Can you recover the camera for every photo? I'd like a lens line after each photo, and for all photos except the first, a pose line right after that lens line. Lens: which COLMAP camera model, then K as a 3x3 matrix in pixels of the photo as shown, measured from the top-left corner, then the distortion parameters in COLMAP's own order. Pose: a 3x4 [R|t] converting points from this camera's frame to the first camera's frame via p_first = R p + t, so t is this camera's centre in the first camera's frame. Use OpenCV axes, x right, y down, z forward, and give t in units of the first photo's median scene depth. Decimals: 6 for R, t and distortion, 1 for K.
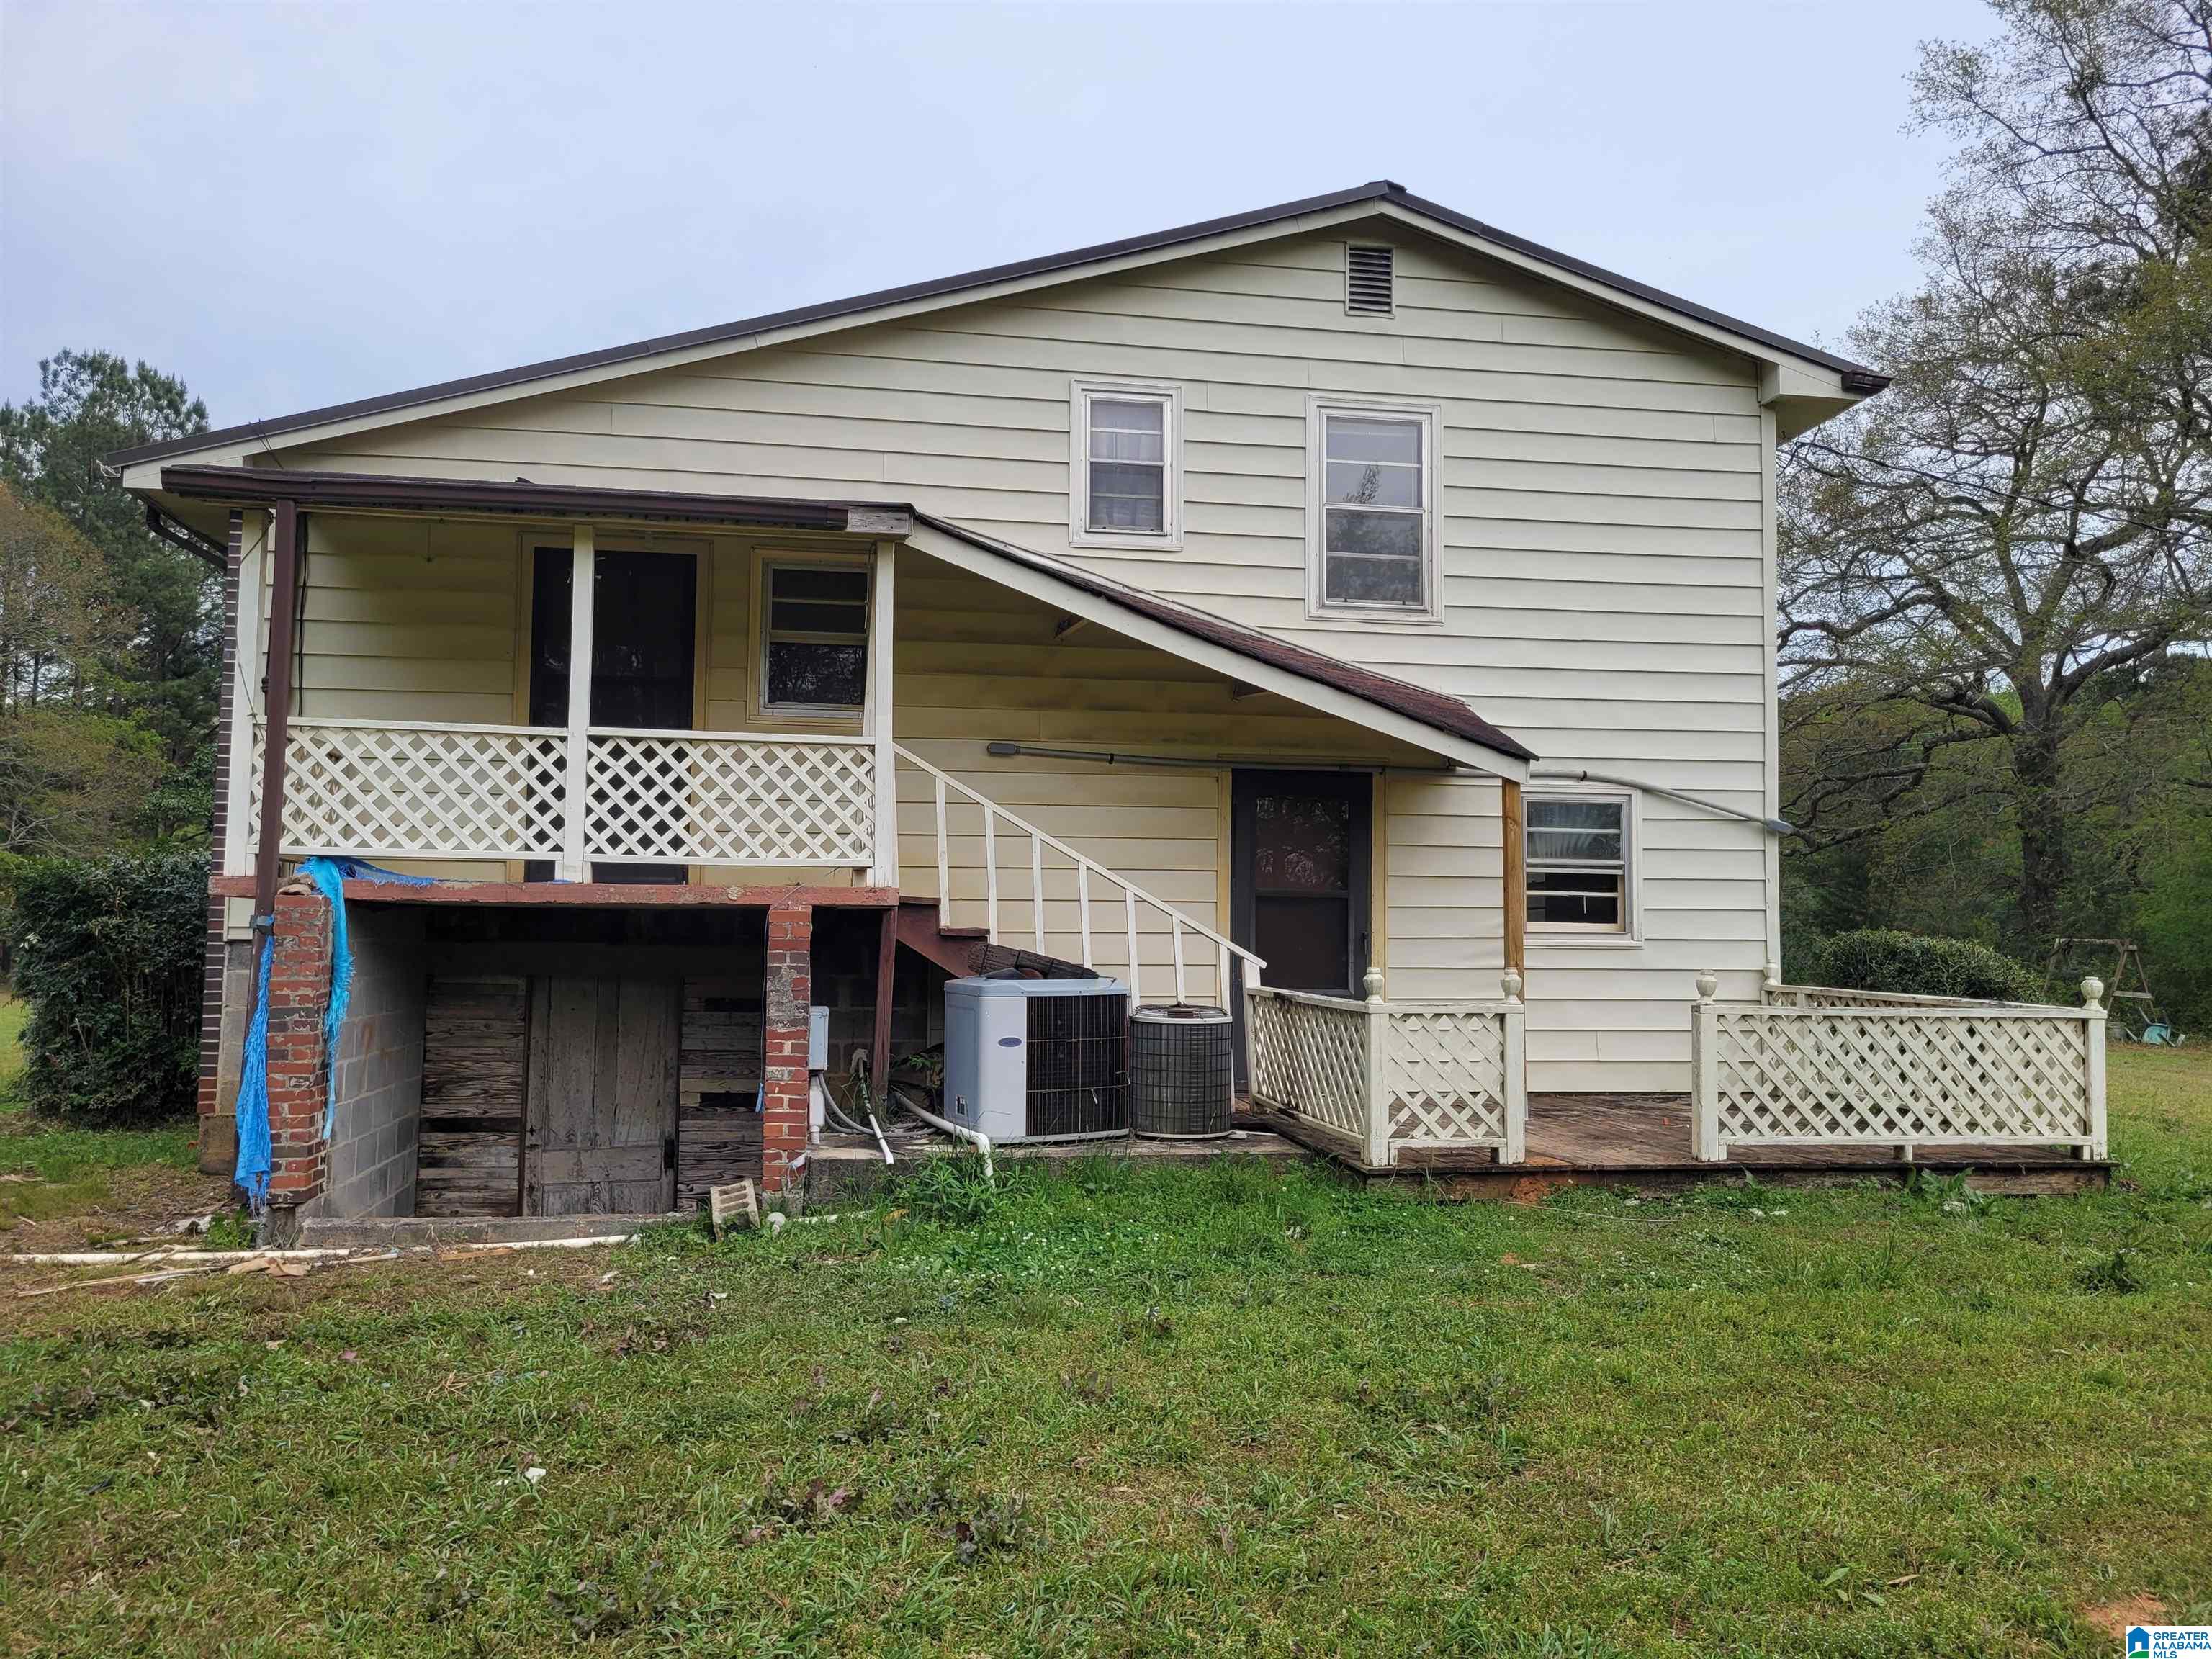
lens RADIAL K [[1680.6, 0, 1104.7], [0, 1680.6, 812.3], [0, 0, 1]] dist [0.040062, -0.021303]
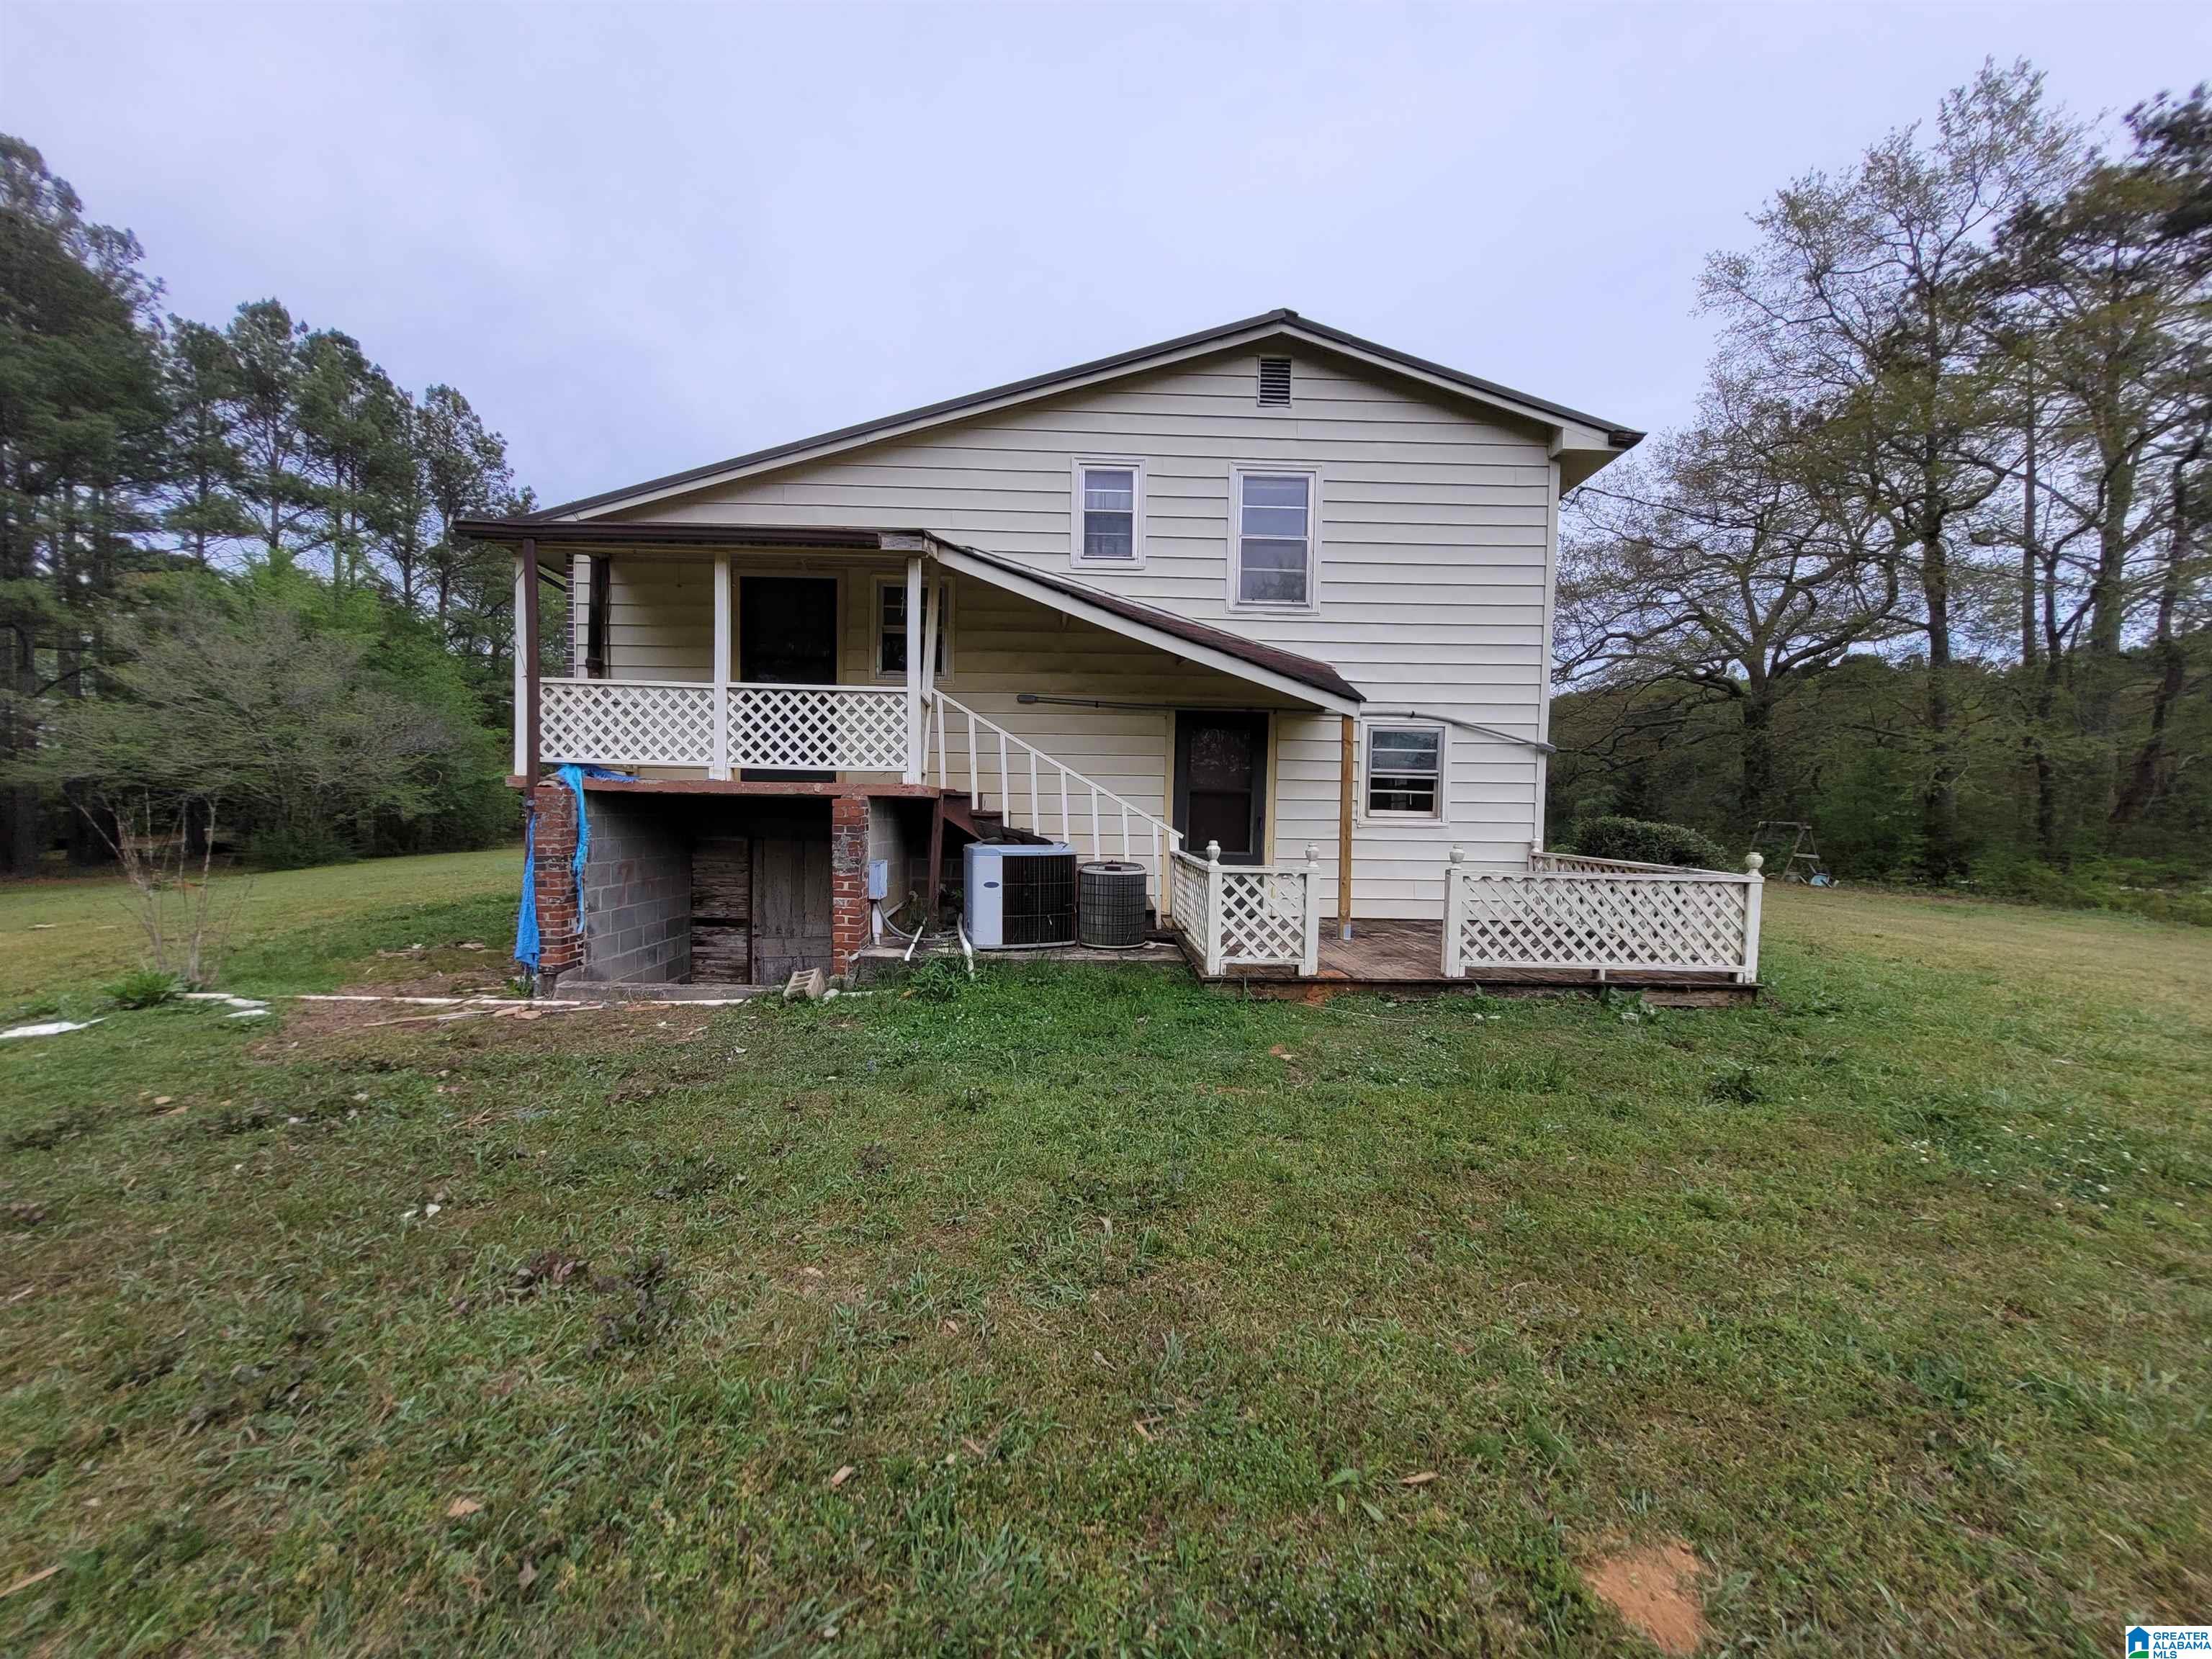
lens RADIAL K [[864.5, 0, 1101.6], [0, 864.5, 840.6], [0, 0, 1]] dist [0.002603, -0.000777]
pose [[0.989071, 0.013344, -0.146836, 0.136636], [0.001952, 0.994624, 0.103538, 0.011644], [0.147428, -0.102693, 0.983727, 0.198720]]
